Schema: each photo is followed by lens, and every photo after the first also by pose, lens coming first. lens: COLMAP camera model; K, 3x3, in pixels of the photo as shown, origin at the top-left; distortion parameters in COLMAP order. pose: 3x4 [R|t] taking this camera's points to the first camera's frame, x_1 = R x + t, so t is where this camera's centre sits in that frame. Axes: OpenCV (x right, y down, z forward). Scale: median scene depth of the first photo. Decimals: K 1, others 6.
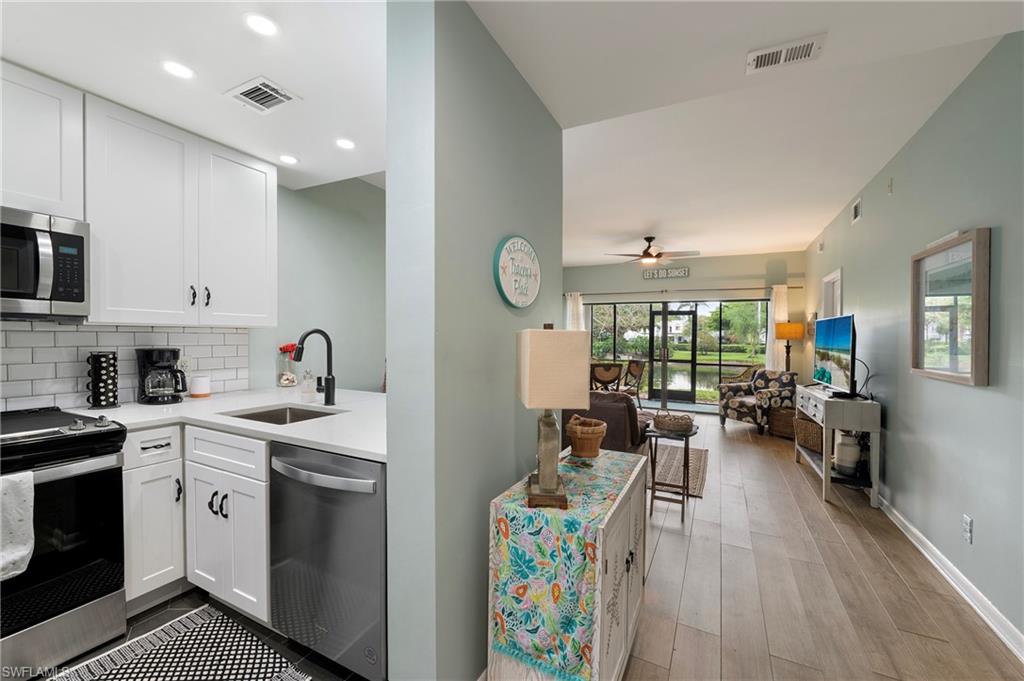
lens RADIAL K [[415.8, 0, 516.2], [0, 415.8, 341.4], [0, 0, 1]] dist [-0.004183, -0.001302]
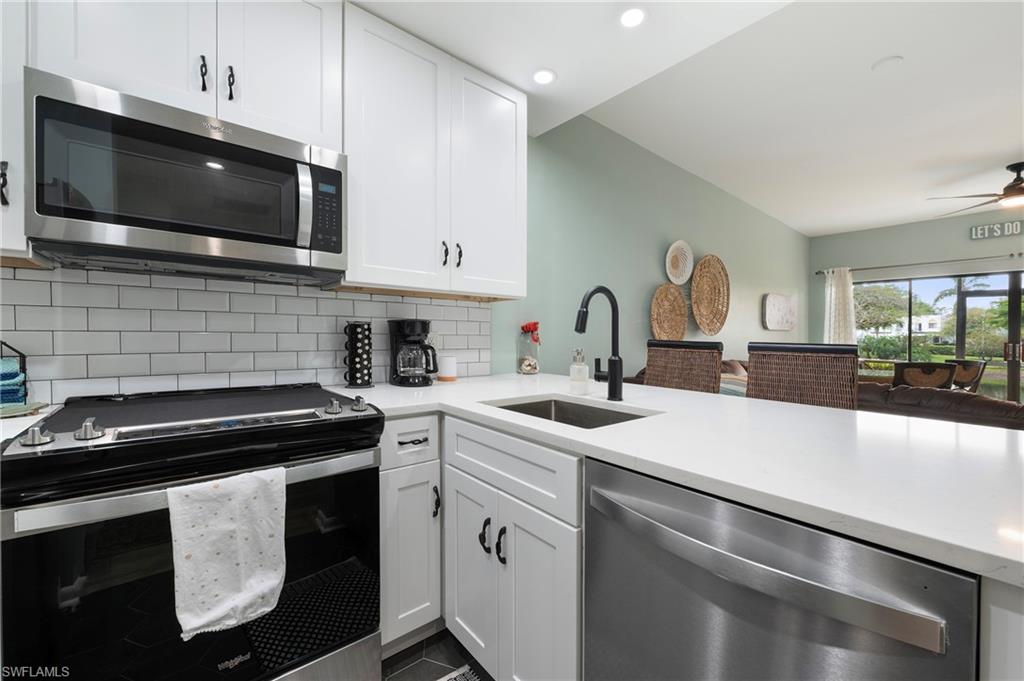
lens RADIAL K [[415.8, 0, 516.6], [0, 415.8, 340.9], [0, 0, 1]] dist [-0.004183, -0.001302]
pose [[0.915651, 0.005207, -0.401940, -0.319378], [-0.005690, 0.999984, -0.000007, 0.056959], [0.401934, 0.002293, 0.915666, 0.310237]]
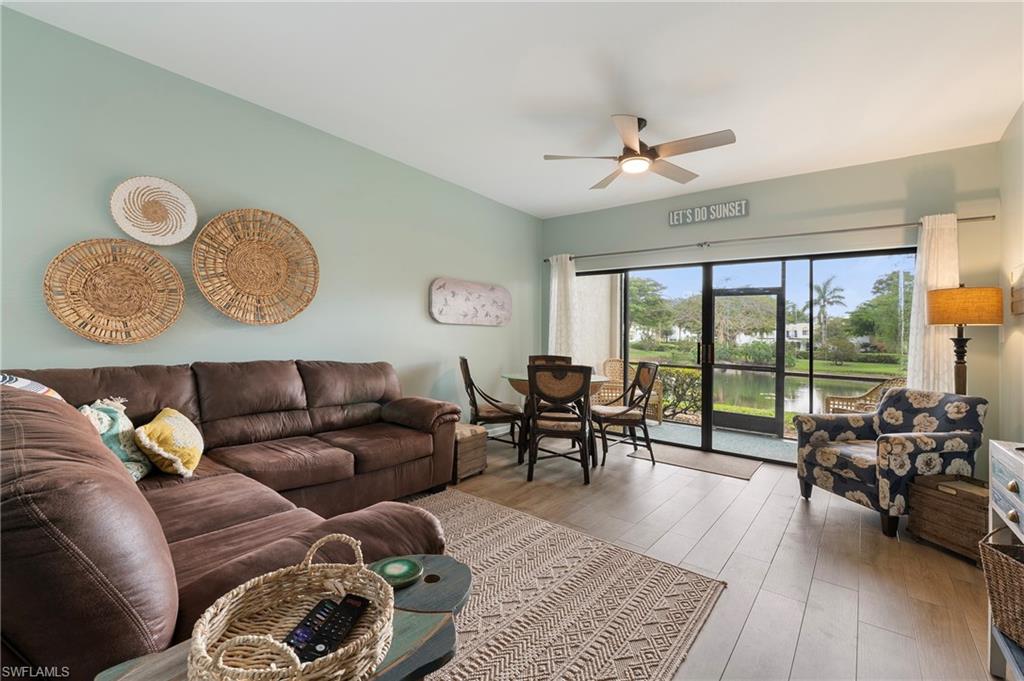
lens RADIAL K [[443.8, 0, 517.3], [0, 443.8, 326.4], [0, 0, 1]] dist [-0.004694, 0.000204]
pose [[0.978126, 0.011658, -0.207685, 0.732068], [-0.019904, 0.999092, -0.037660, 0.068666], [0.207057, 0.040971, 0.977471, 1.109662]]
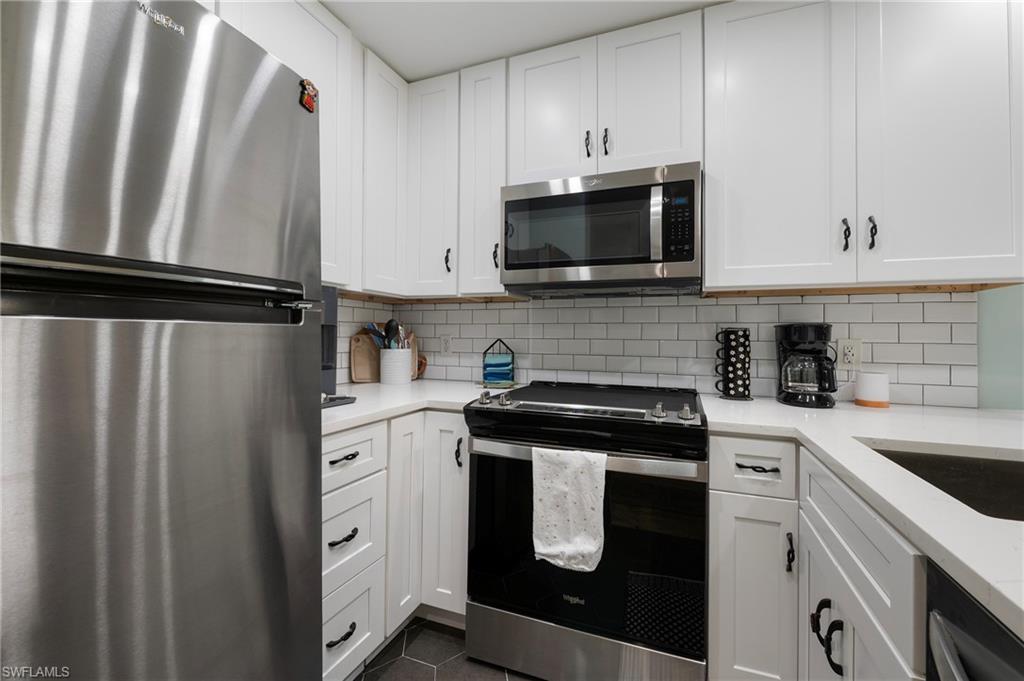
lens RADIAL K [[415.8, 0, 519.5], [0, 415.8, 335.7], [0, 0, 1]] dist [-0.004183, -0.001302]
pose [[0.082809, -0.018008, -0.996403, -0.213004], [-0.022159, 0.999556, -0.019906, 0.058453], [0.996319, 0.023728, 0.082373, 0.467008]]
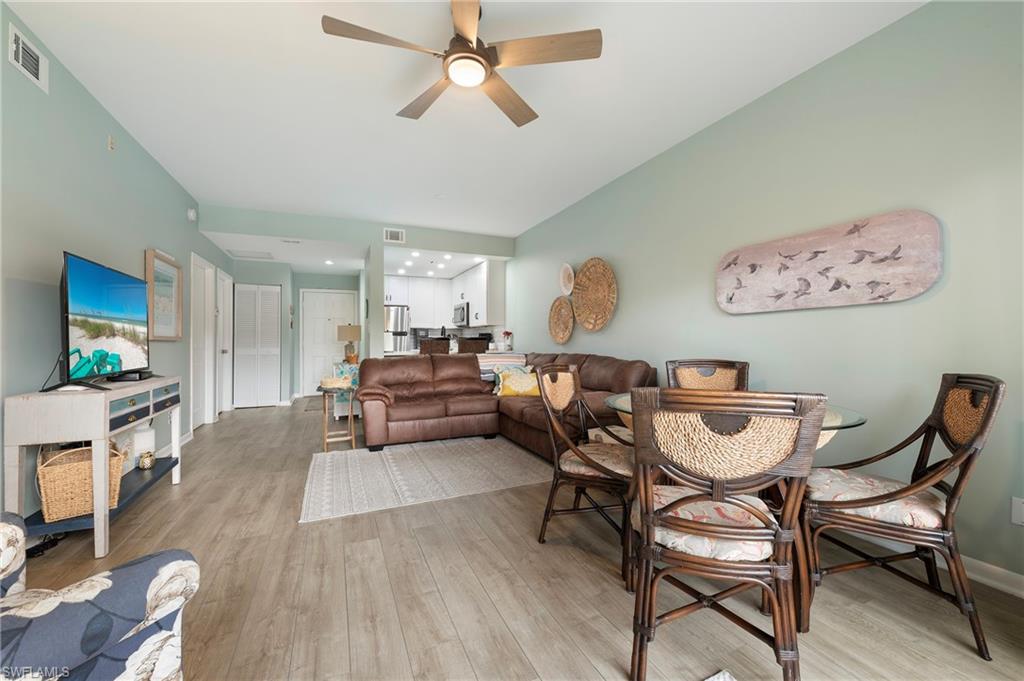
lens RADIAL K [[415.8, 0, 484.5], [0, 415.8, 342.0], [0, 0, 1]] dist [-0.004183, -0.001302]
pose [[-0.681807, -0.014279, -0.731393, 1.455584], [-0.015703, 0.999865, -0.004881, 0.090941], [0.731363, 0.008157, -0.681939, 3.201753]]
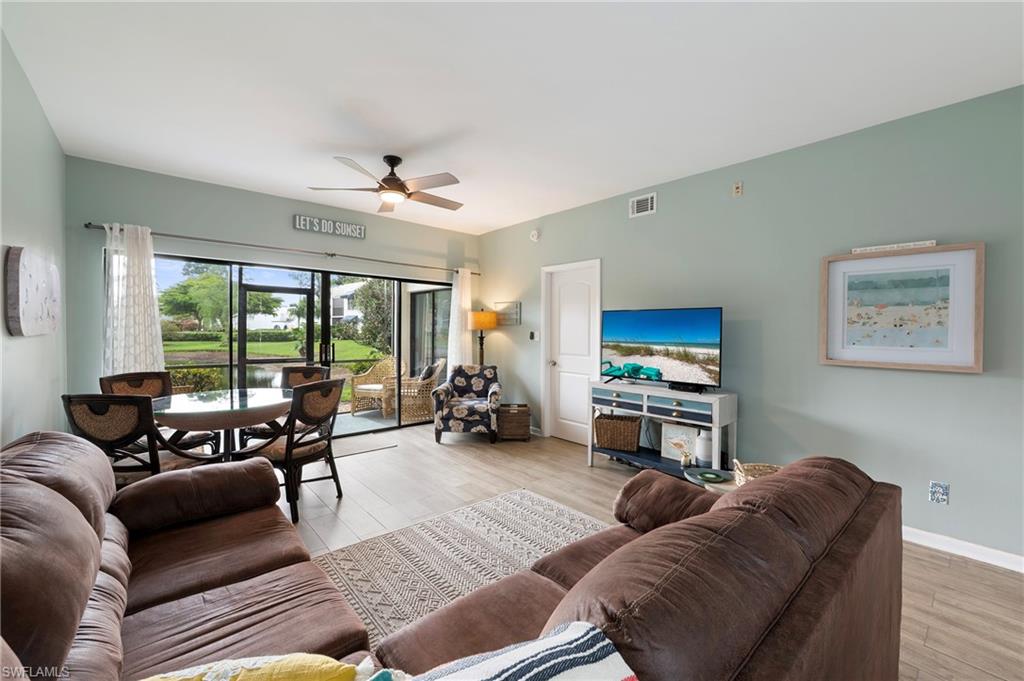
lens RADIAL K [[415.8, 0, 516.5], [0, 415.8, 332.3], [0, 0, 1]] dist [-0.004183, -0.001302]
pose [[0.374399, -0.016094, 0.927128, -0.418168], [0.003246, 0.999866, 0.016045, -0.034215], [-0.927262, -0.002998, 0.374401, 1.574245]]
